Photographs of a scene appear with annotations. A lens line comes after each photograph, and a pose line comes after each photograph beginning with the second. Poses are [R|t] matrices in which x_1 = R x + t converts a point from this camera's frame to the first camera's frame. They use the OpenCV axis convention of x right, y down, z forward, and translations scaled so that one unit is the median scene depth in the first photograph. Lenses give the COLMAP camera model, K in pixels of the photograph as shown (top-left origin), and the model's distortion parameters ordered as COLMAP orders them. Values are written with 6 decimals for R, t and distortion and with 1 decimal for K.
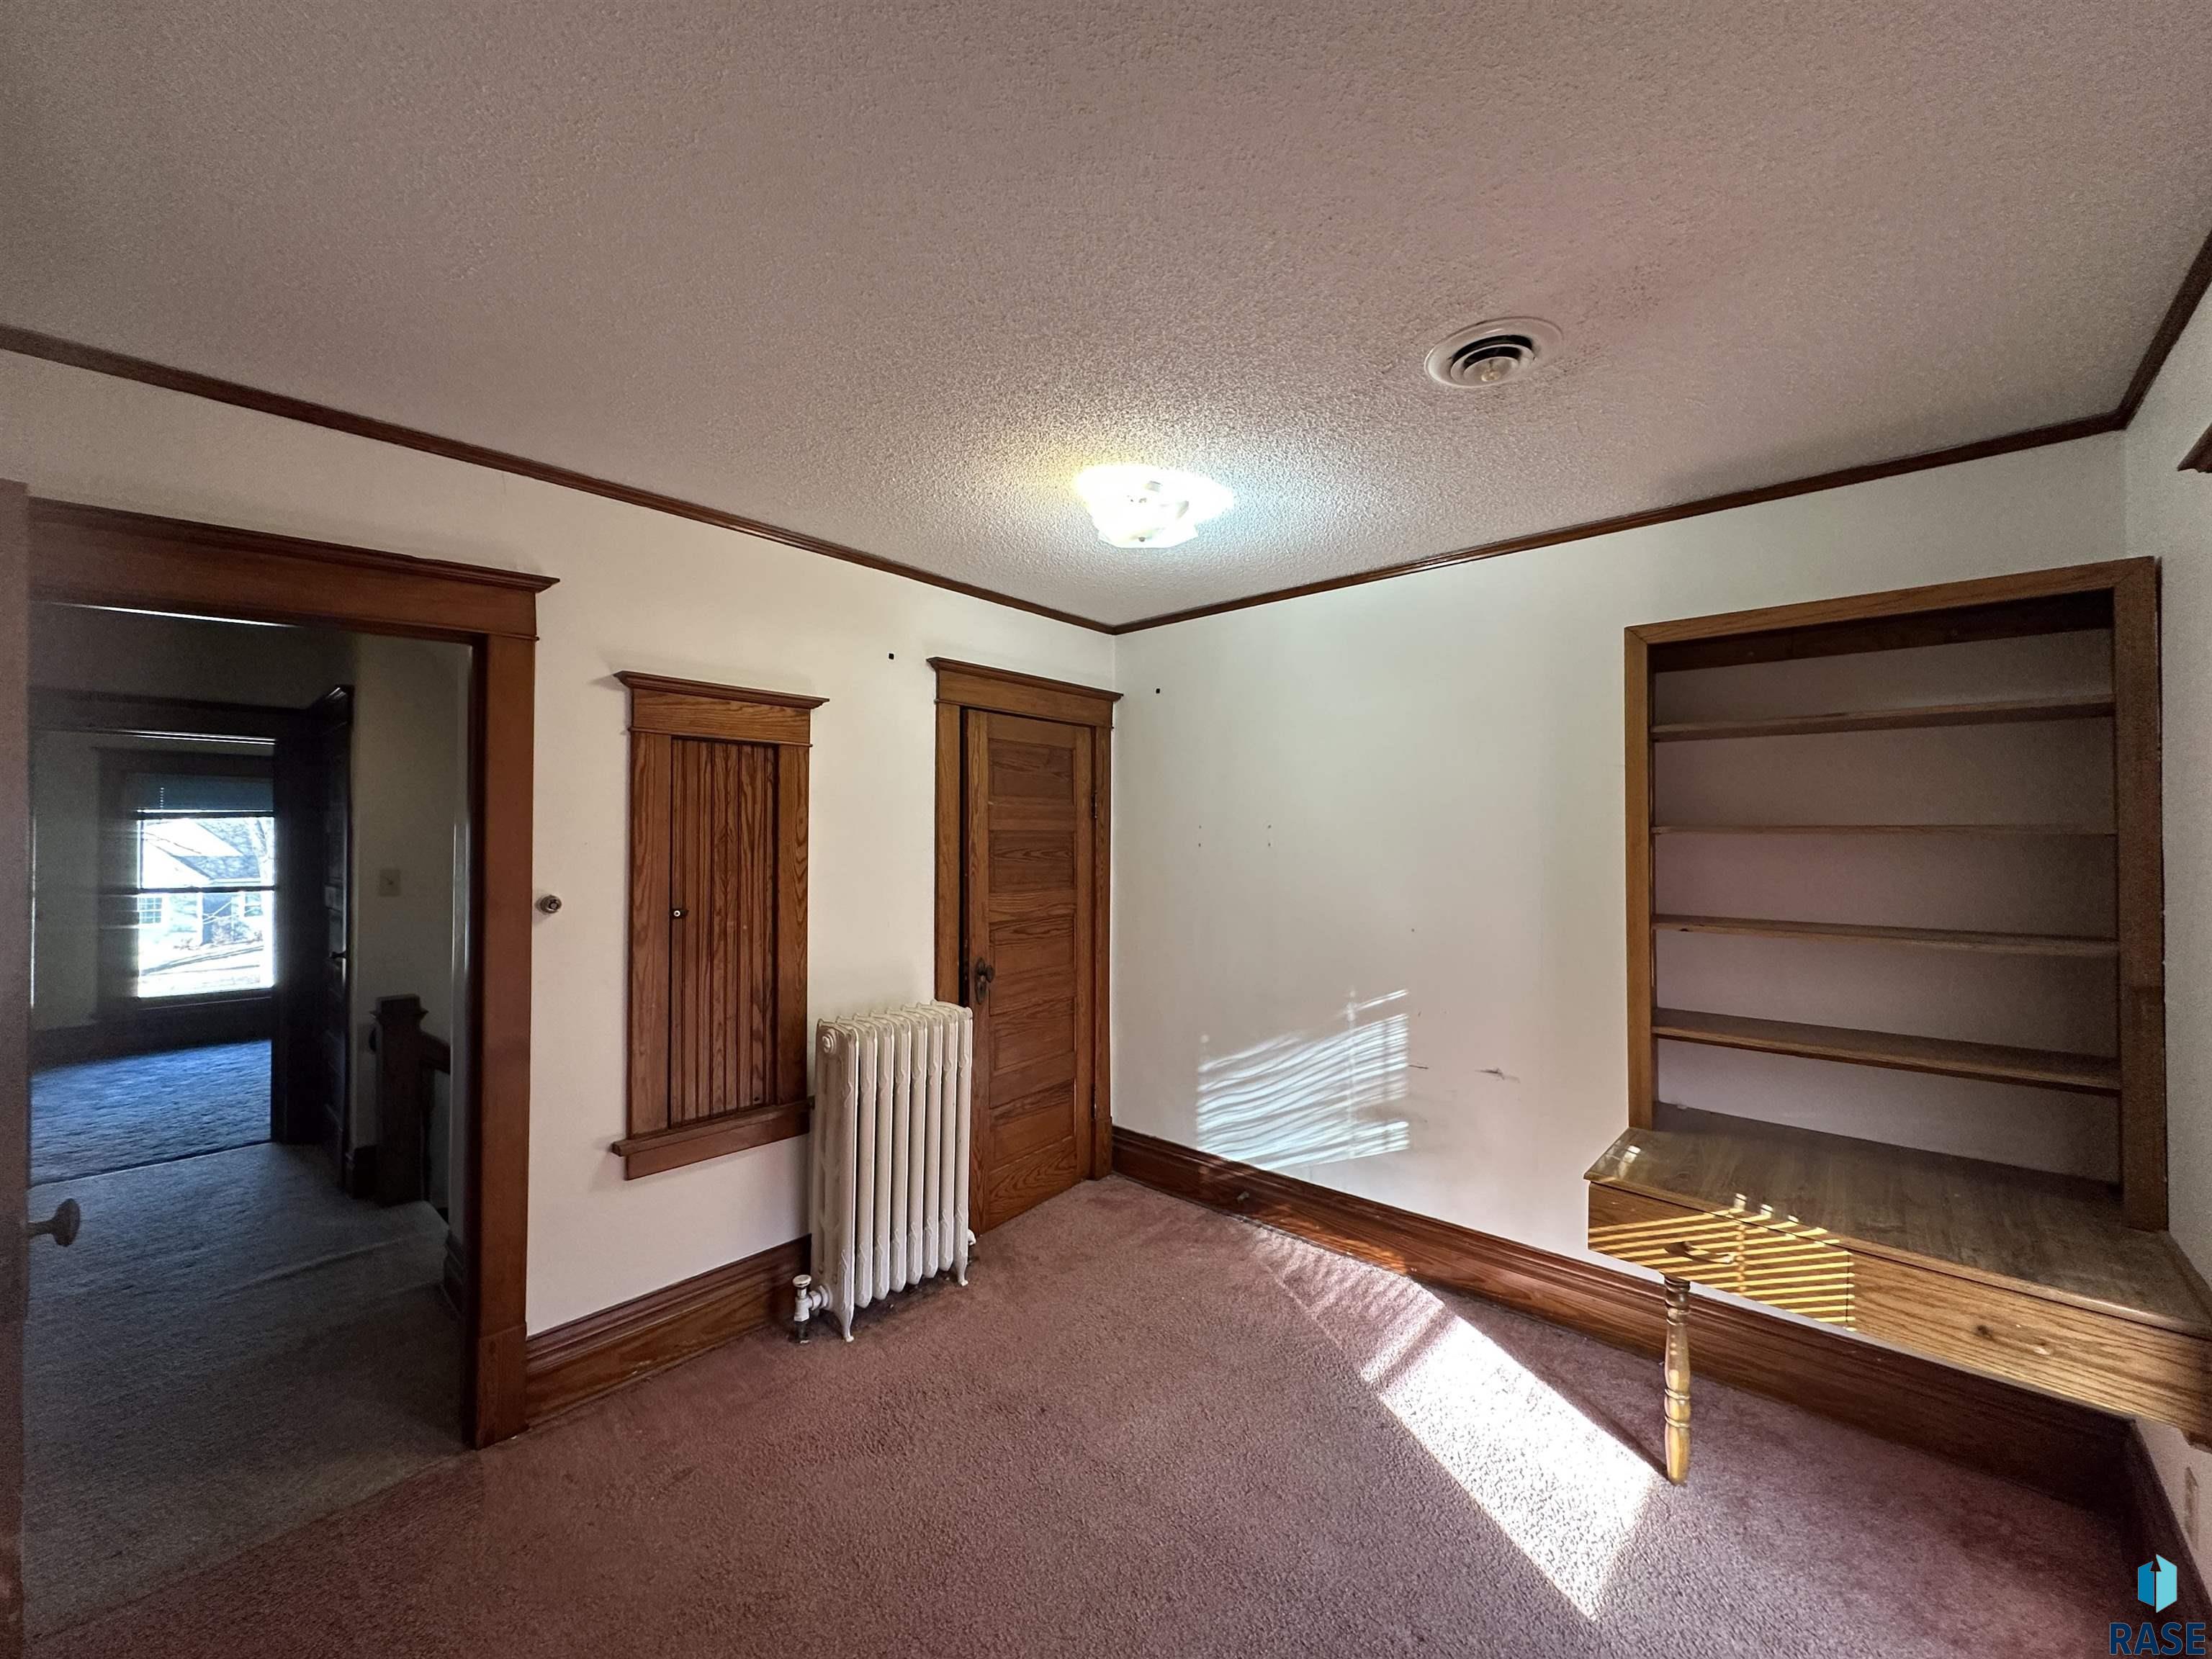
lens RADIAL K [[878.0, 0, 1121.9], [0, 878.0, 827.6], [0, 0, 1]] dist [-0.000574, 0.000322]
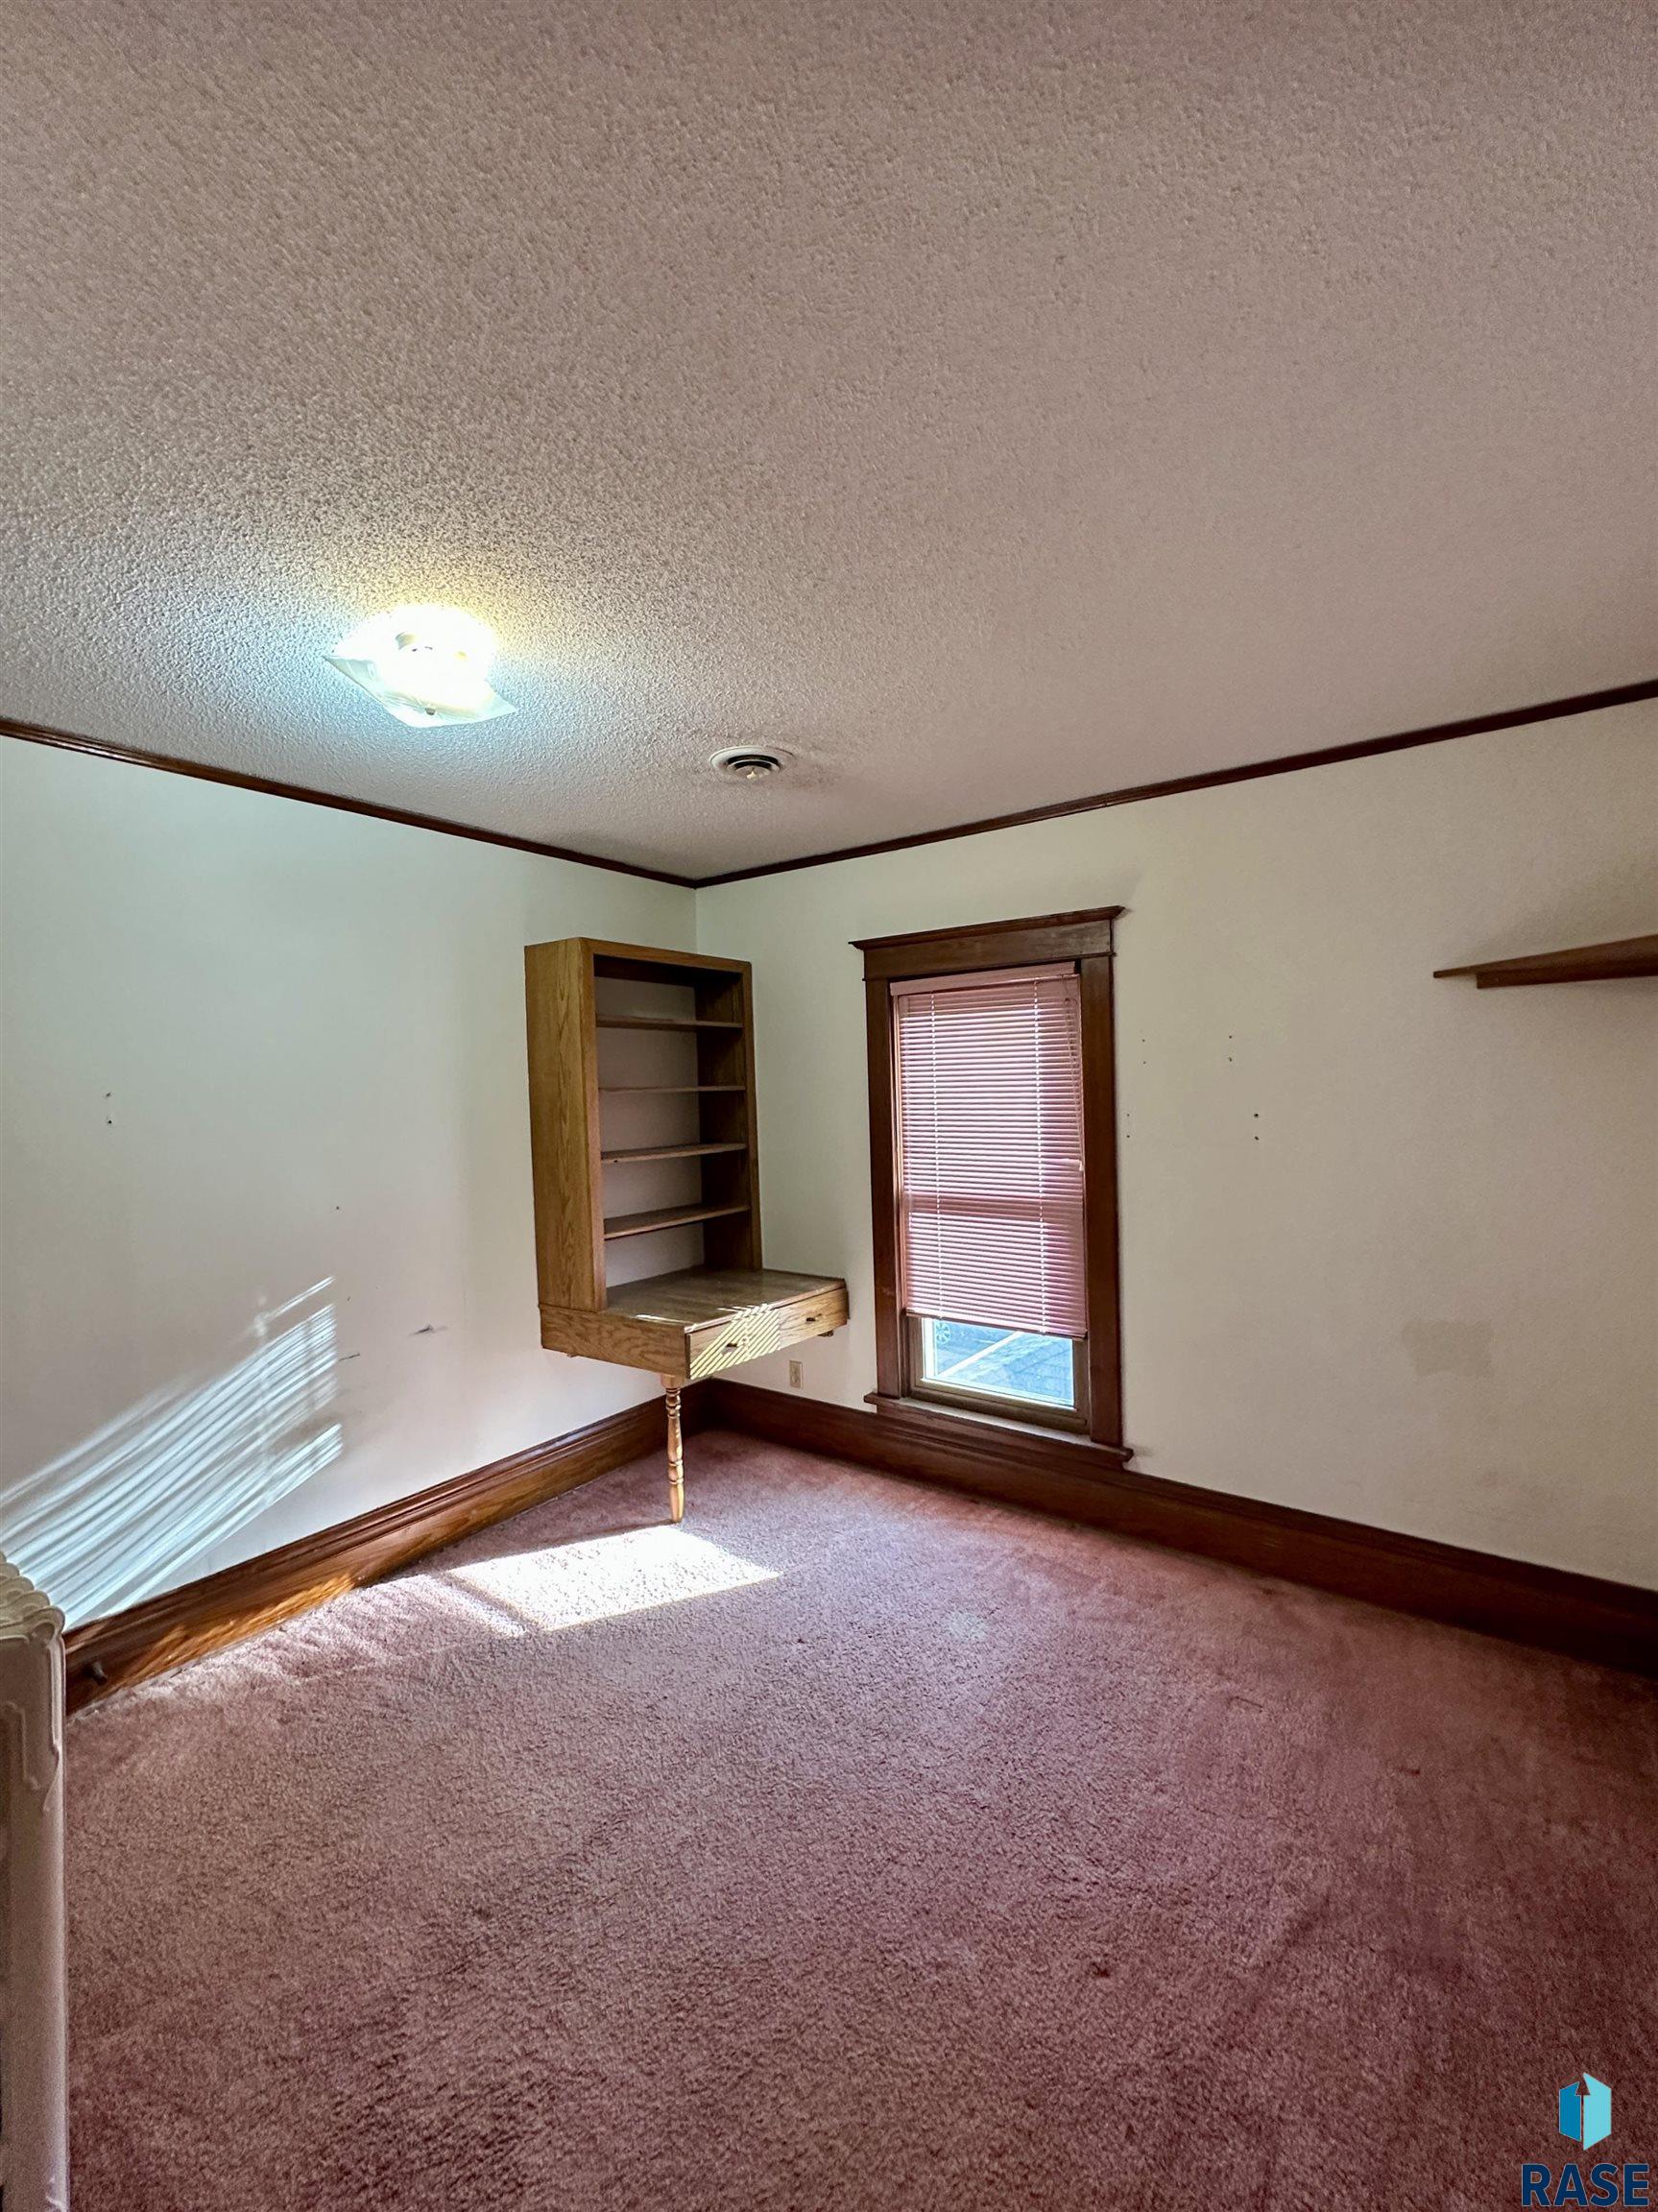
lens RADIAL K [[878.0, 0, 835.2], [0, 878.0, 1102.7], [0, 0, 1]] dist [-0.000574, 0.000322]
pose [[-0.077295, -0.013812, 0.996913, -0.596949], [0.019605, 0.999690, 0.015371, 0.005614], [-0.996815, 0.020733, -0.077001, 0.559153]]
